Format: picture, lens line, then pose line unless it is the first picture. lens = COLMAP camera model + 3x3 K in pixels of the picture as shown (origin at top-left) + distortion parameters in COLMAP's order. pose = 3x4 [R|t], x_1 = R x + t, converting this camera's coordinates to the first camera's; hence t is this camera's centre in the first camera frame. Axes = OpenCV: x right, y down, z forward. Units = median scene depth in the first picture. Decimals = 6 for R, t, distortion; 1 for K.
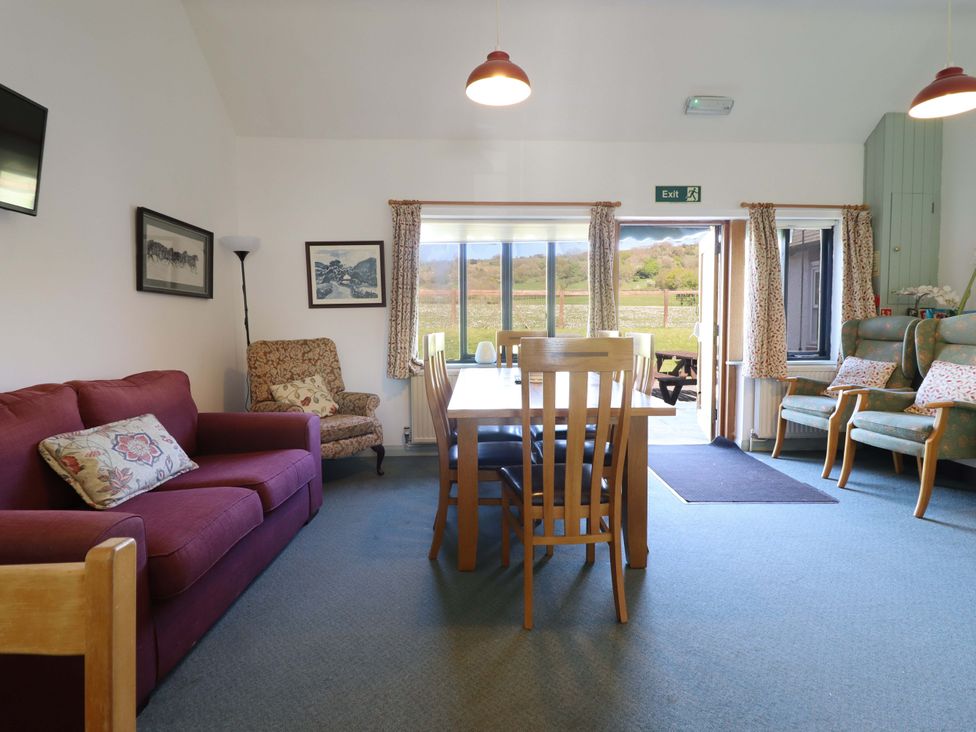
lens RADIAL K [[503.6, 0, 488.7], [0, 503.6, 352.3], [0, 0, 1]] dist [0.000160, -0.014537]
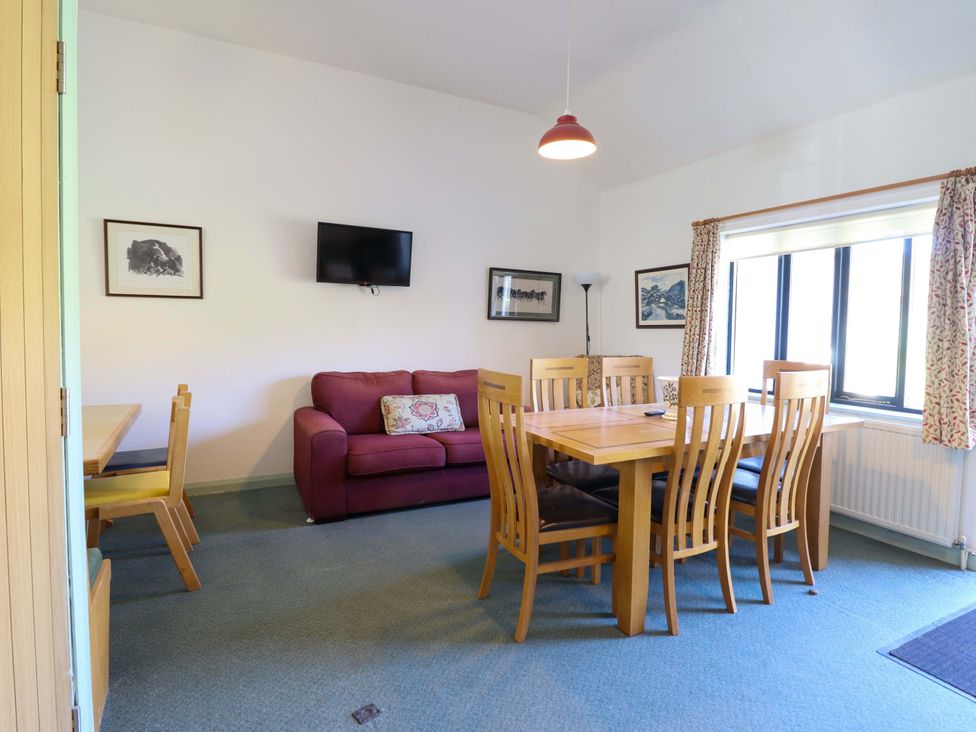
lens RADIAL K [[515.1, 0, 490.9], [0, 515.1, 350.9], [0, 0, 1]] dist [0.001491, -0.014177]
pose [[0.437183, 0.056010, -0.897627, 0.556256], [-0.068143, 0.997253, 0.029038, -0.049004], [0.896787, 0.048472, 0.439799, 0.197387]]
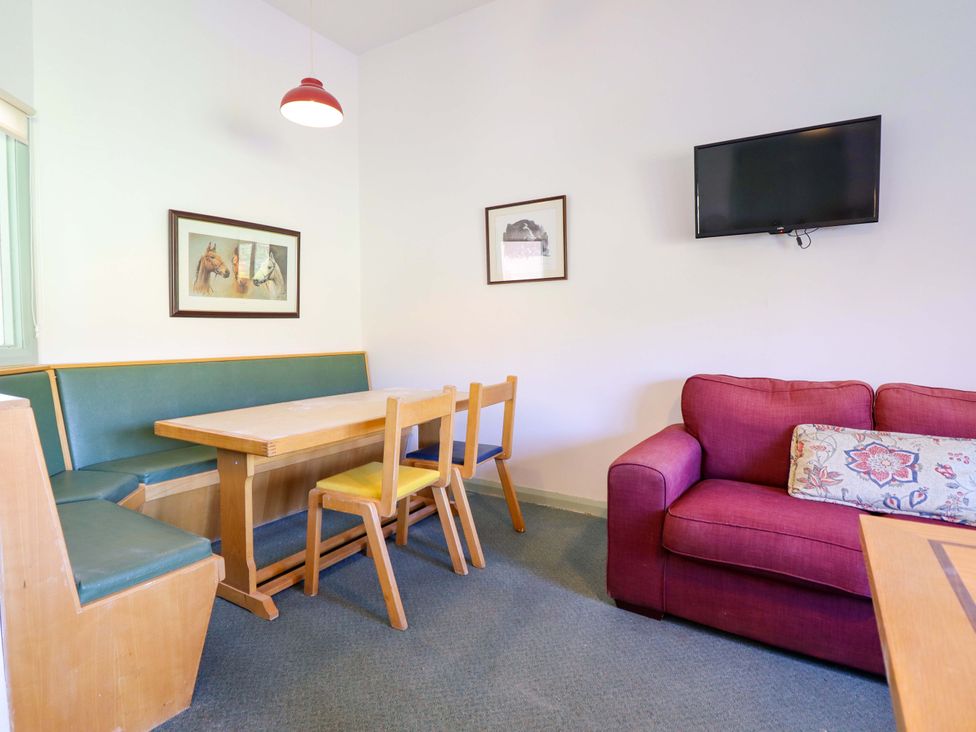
lens RADIAL K [[503.6, 0, 488.7], [0, 503.6, 352.3], [0, 0, 1]] dist [0.000160, -0.014537]
pose [[-0.559585, 0.041987, -0.827709, 0.219618], [-0.040200, 0.996165, 0.077710, -0.024552], [0.827797, 0.076759, -0.555752, 0.464315]]
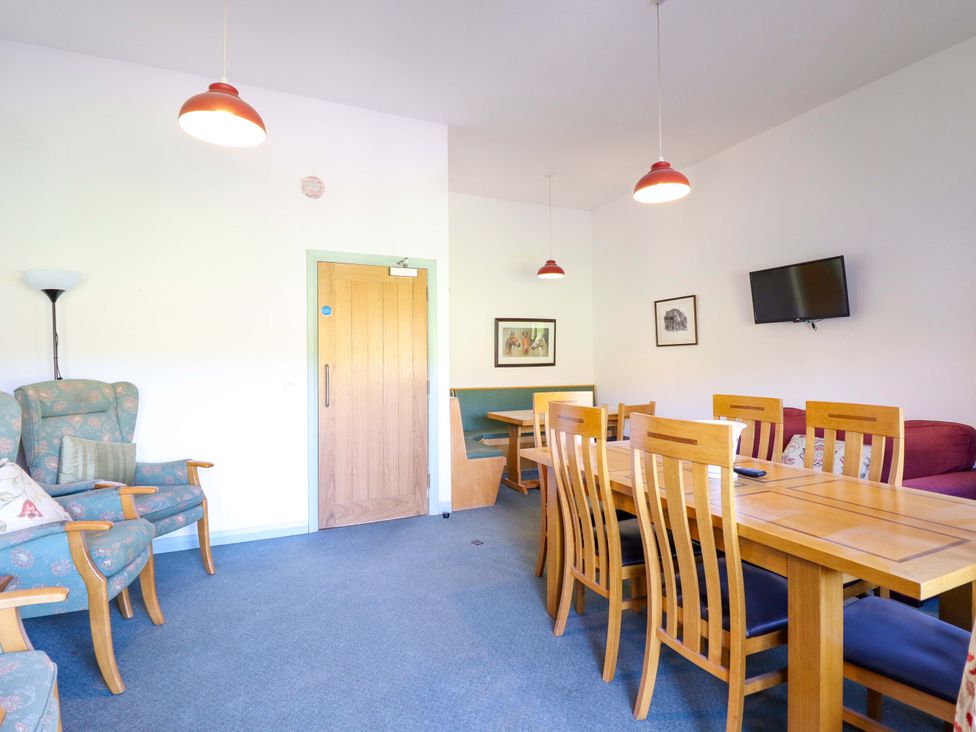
lens RADIAL K [[503.6, 0, 488.7], [0, 503.6, 352.3], [0, 0, 1]] dist [0.000160, -0.014537]
pose [[-0.925671, 0.002036, -0.378324, 0.469726], [-0.011715, 0.999352, 0.034042, -0.096221], [0.378148, 0.035944, -0.925047, 1.081516]]
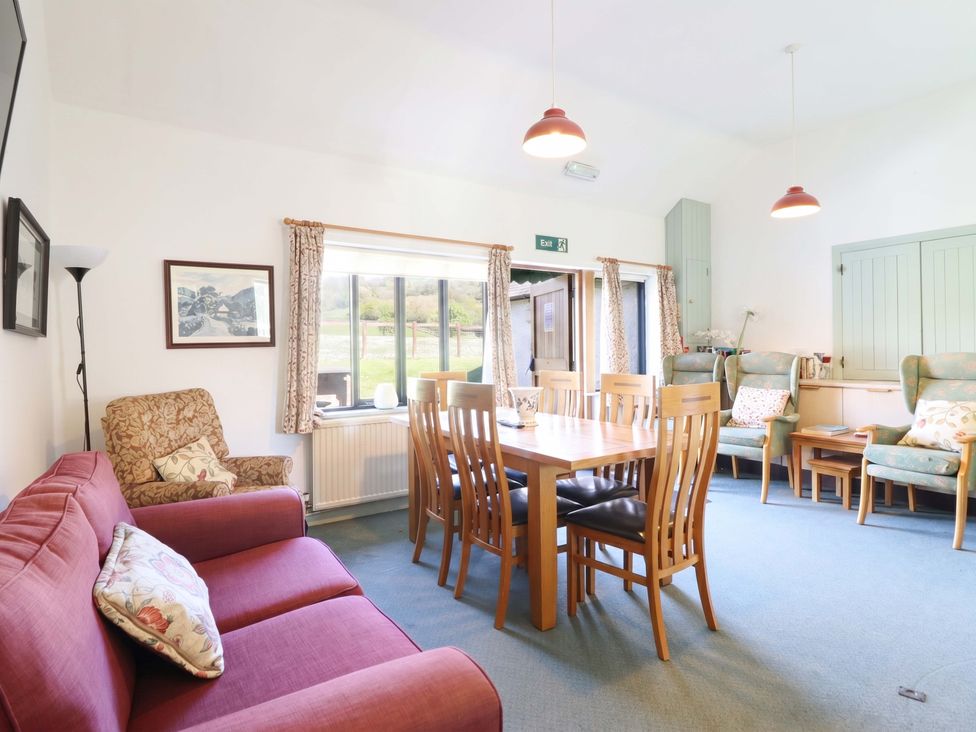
lens RADIAL K [[536.8, 0, 490.0], [0, 536.8, 353.8], [0, 0, 1]] dist [-0.003145, 0.000514]
pose [[0.852037, -0.009823, 0.523390, -0.370254], [0.038054, 0.998341, -0.043212, -0.028553], [-0.522097, 0.056735, 0.850997, 0.084070]]
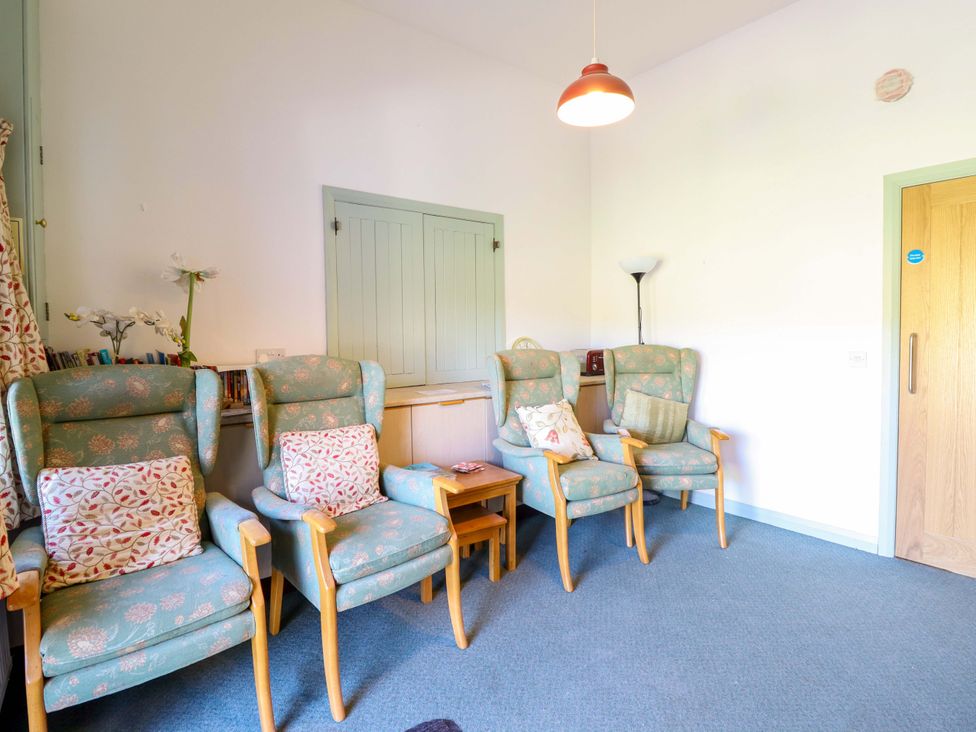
lens RADIAL K [[503.6, 0, 488.7], [0, 503.6, 352.3], [0, 0, 1]] dist [0.000160, -0.014537]
pose [[-0.580197, -0.026824, 0.814034, 0.187610], [0.059272, 0.995417, 0.075047, -0.095856], [-0.812316, 0.091792, -0.575948, 0.935488]]
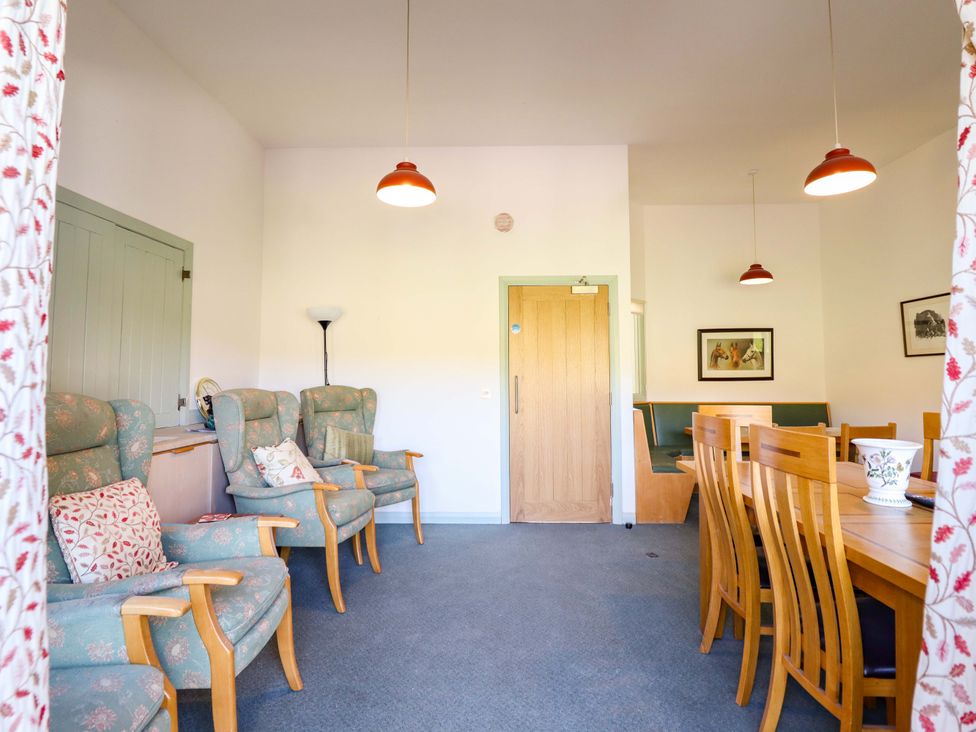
lens RADIAL K [[503.6, 0, 488.7], [0, 503.6, 352.3], [0, 0, 1]] dist [0.000160, -0.014537]
pose [[-0.997671, 0.007159, 0.067829, 0.381252], [0.007545, 0.999957, 0.005434, -0.094293], [-0.067787, 0.005933, -0.997682, 1.161965]]
